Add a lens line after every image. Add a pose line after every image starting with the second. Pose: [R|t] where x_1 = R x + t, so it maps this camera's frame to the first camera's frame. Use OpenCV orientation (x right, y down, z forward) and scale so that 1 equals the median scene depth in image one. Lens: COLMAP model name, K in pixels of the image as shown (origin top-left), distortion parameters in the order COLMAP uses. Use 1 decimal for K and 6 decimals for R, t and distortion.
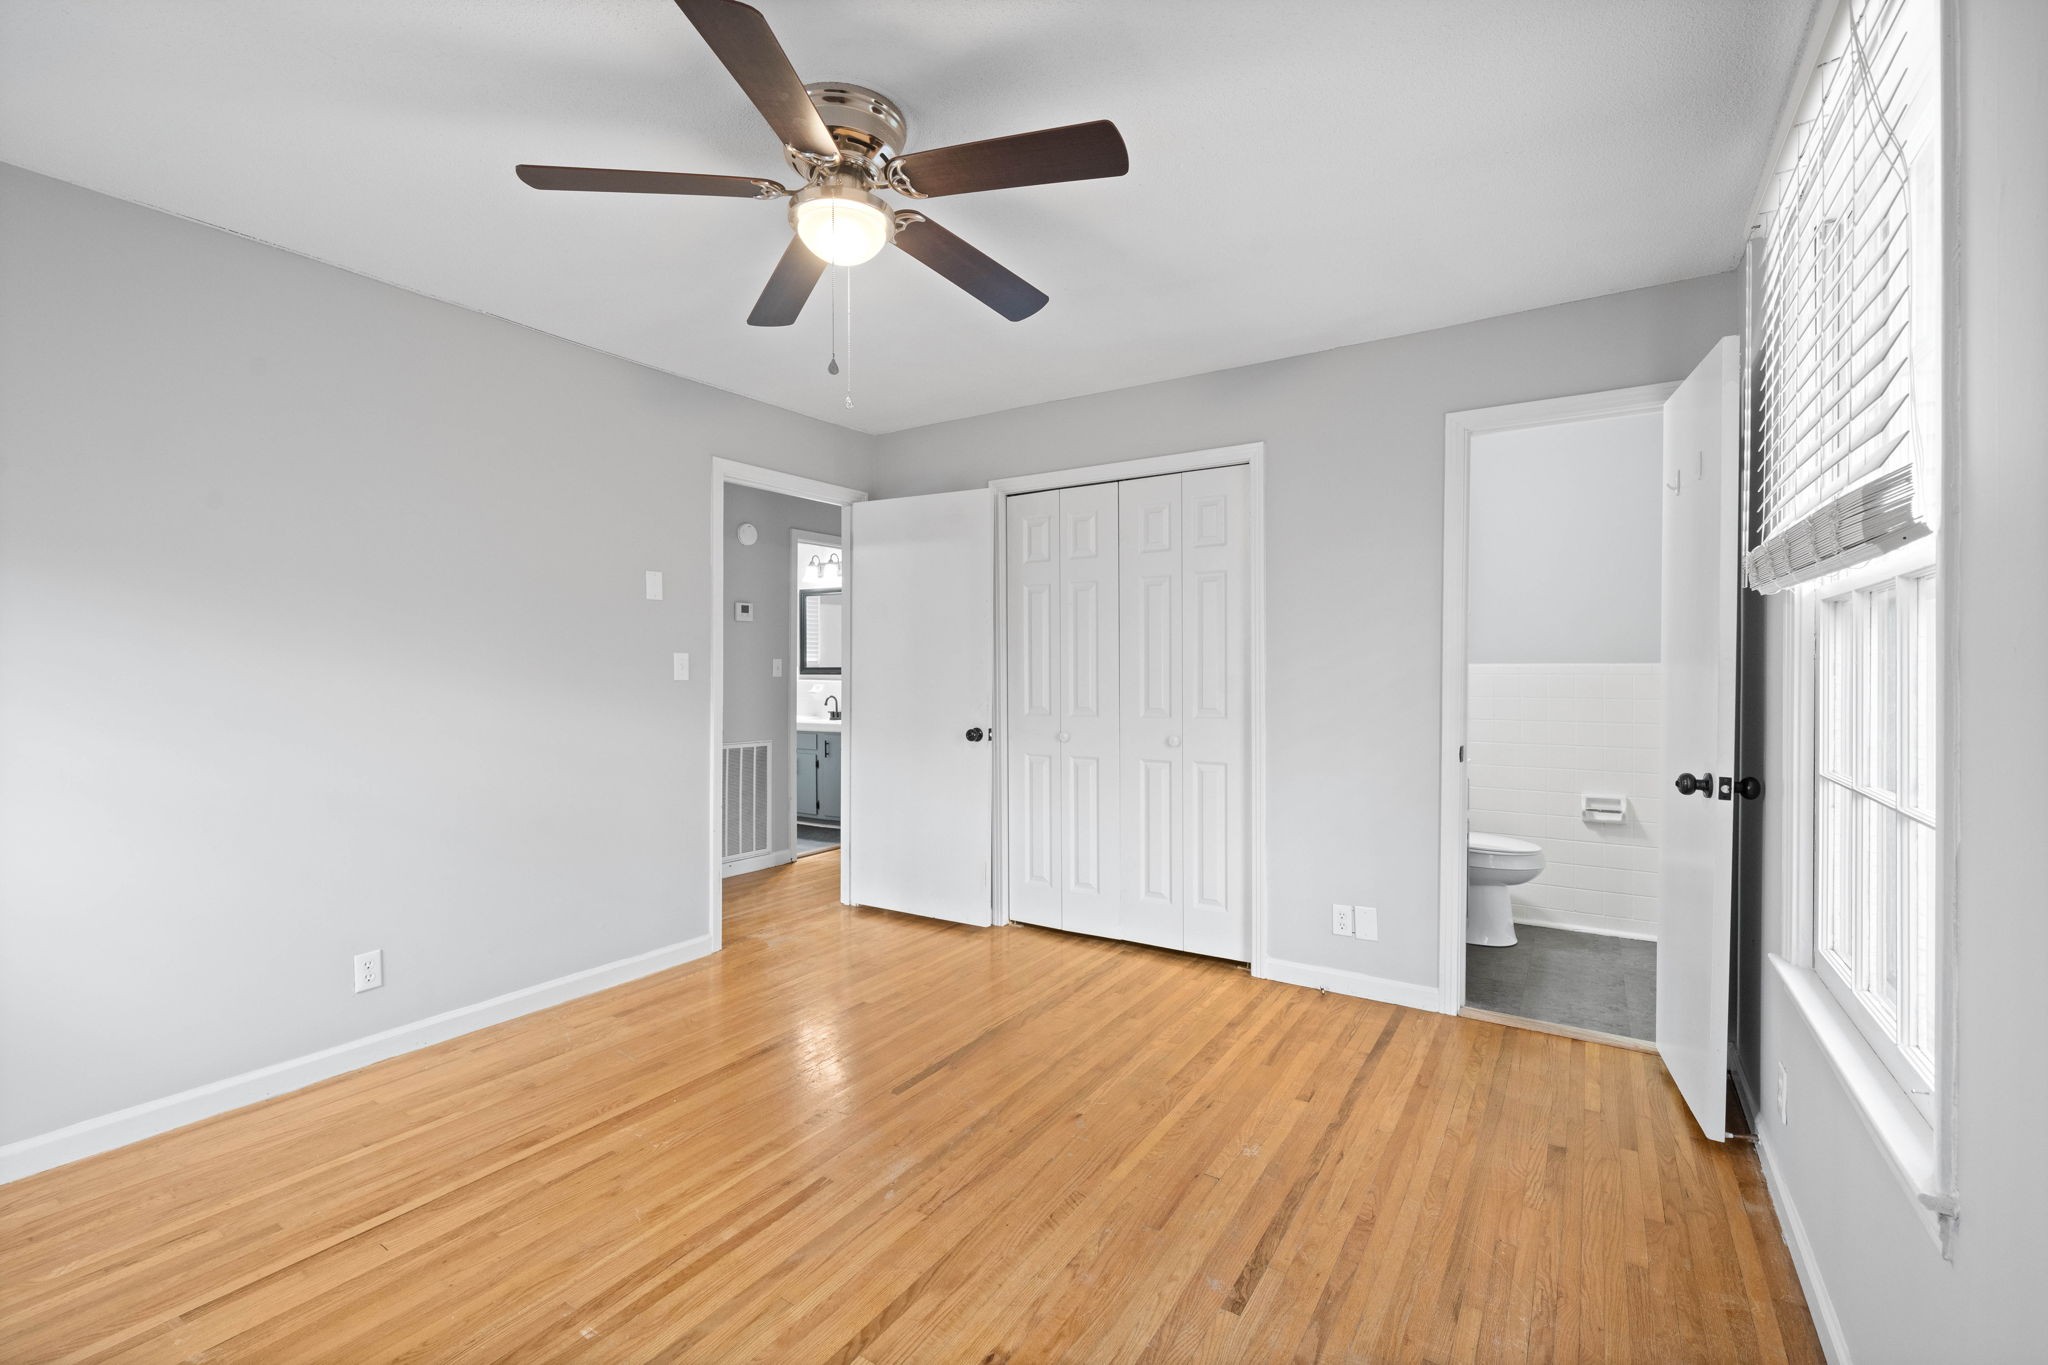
lens RADIAL K [[899.5, 0, 1003.9], [0, 899.5, 676.5], [0, 0, 1]] dist [0.001433, 0.000781]
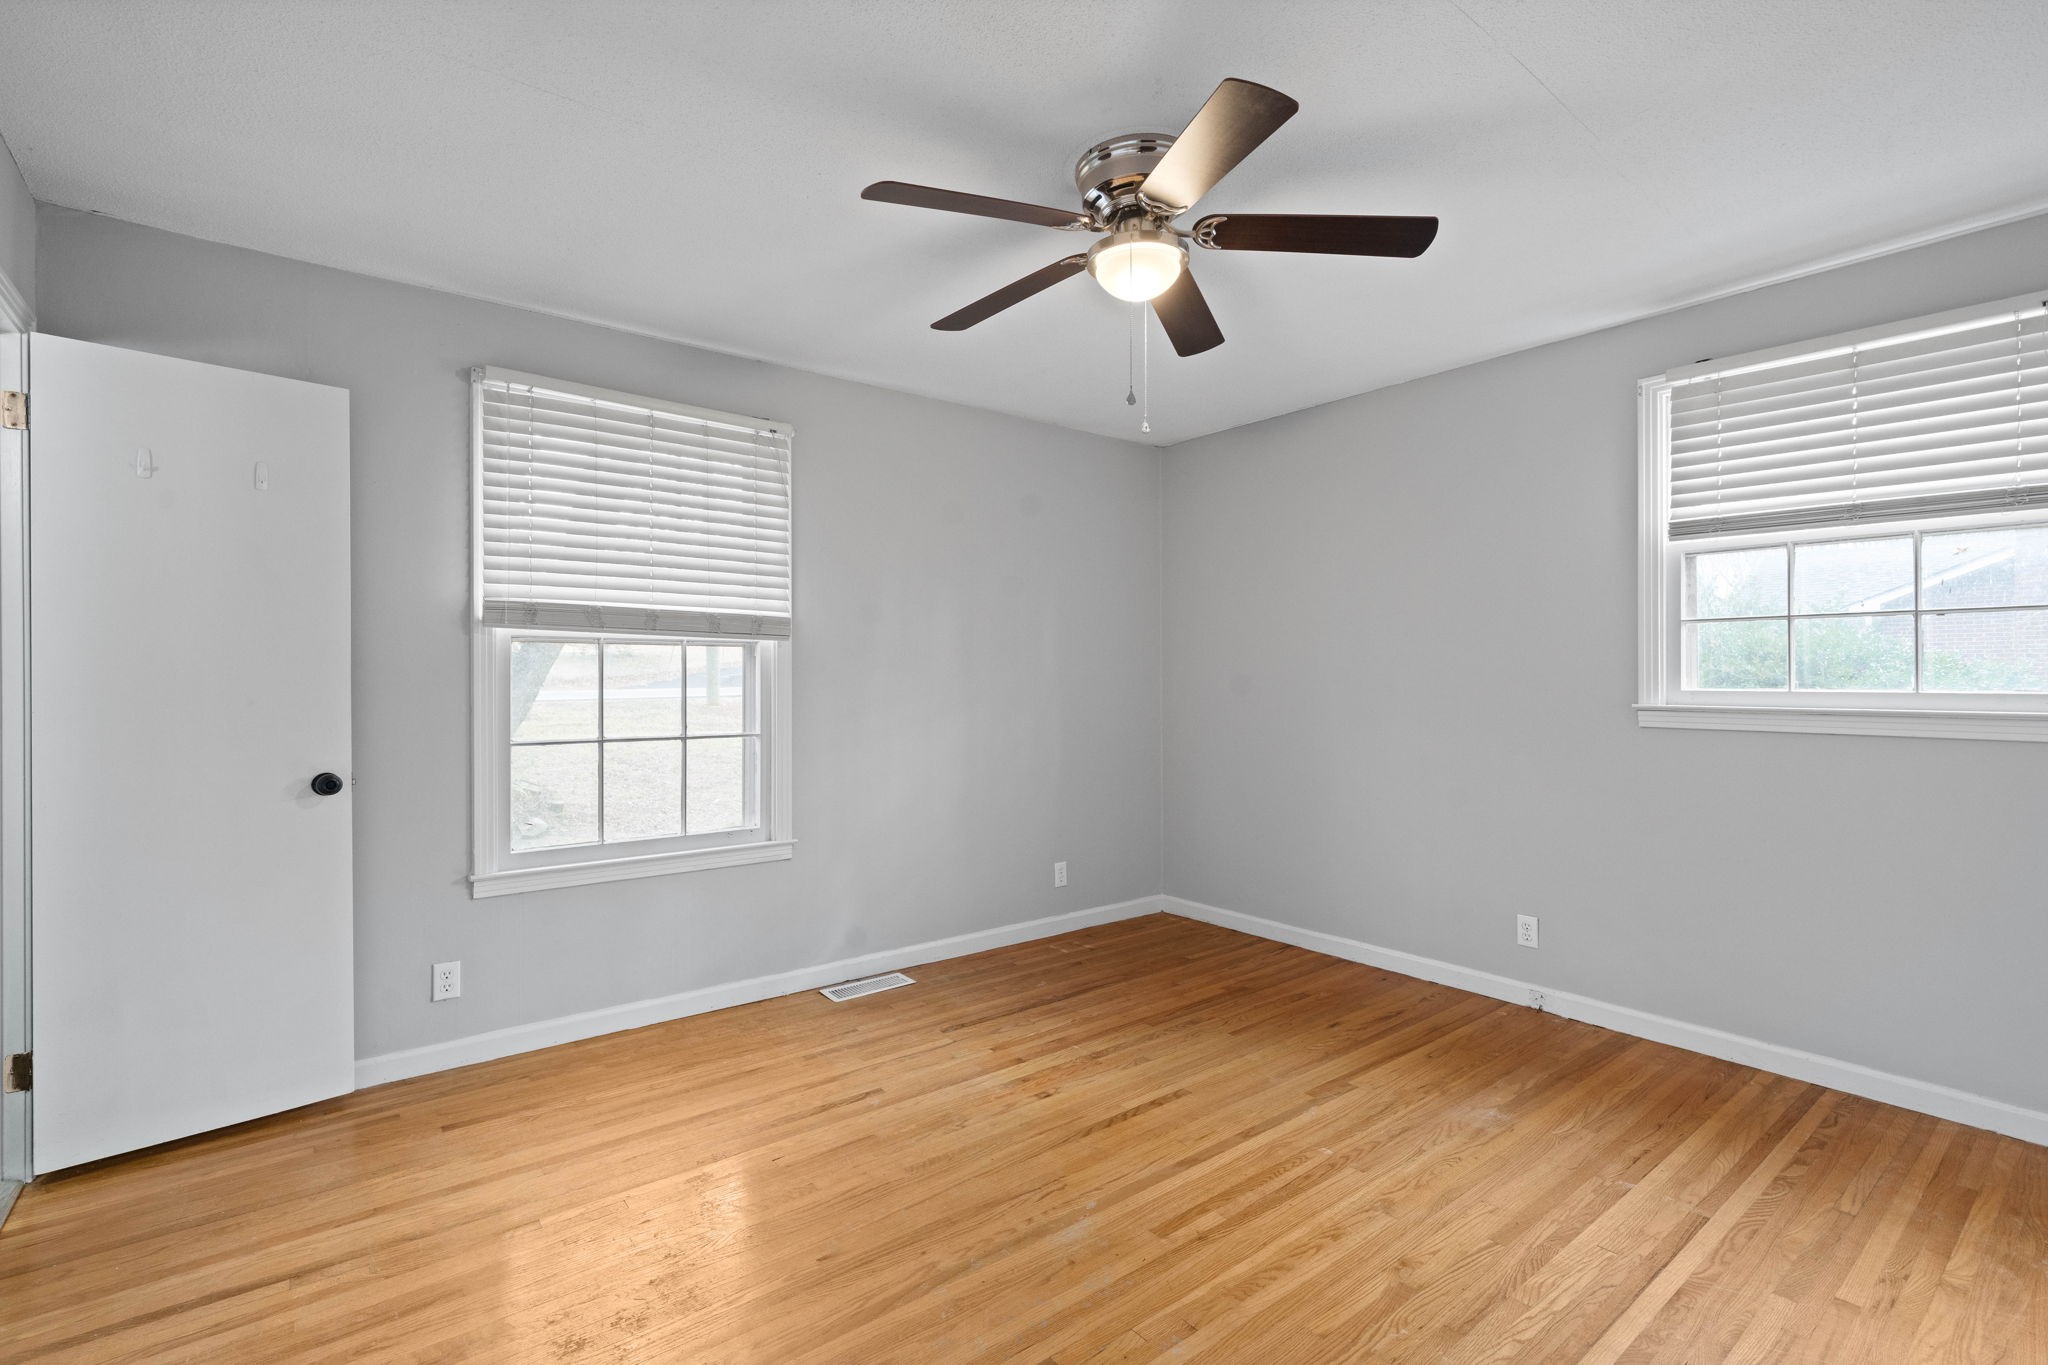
lens RADIAL K [[899.5, 0, 1003.9], [0, 899.5, 676.5], [0, 0, 1]] dist [0.001433, 0.000781]
pose [[-0.947658, -0.000139, 0.319287, -0.354536], [0.001962, 0.999978, 0.006259, 0.004373], [-0.319281, 0.006558, -0.947637, 1.986796]]
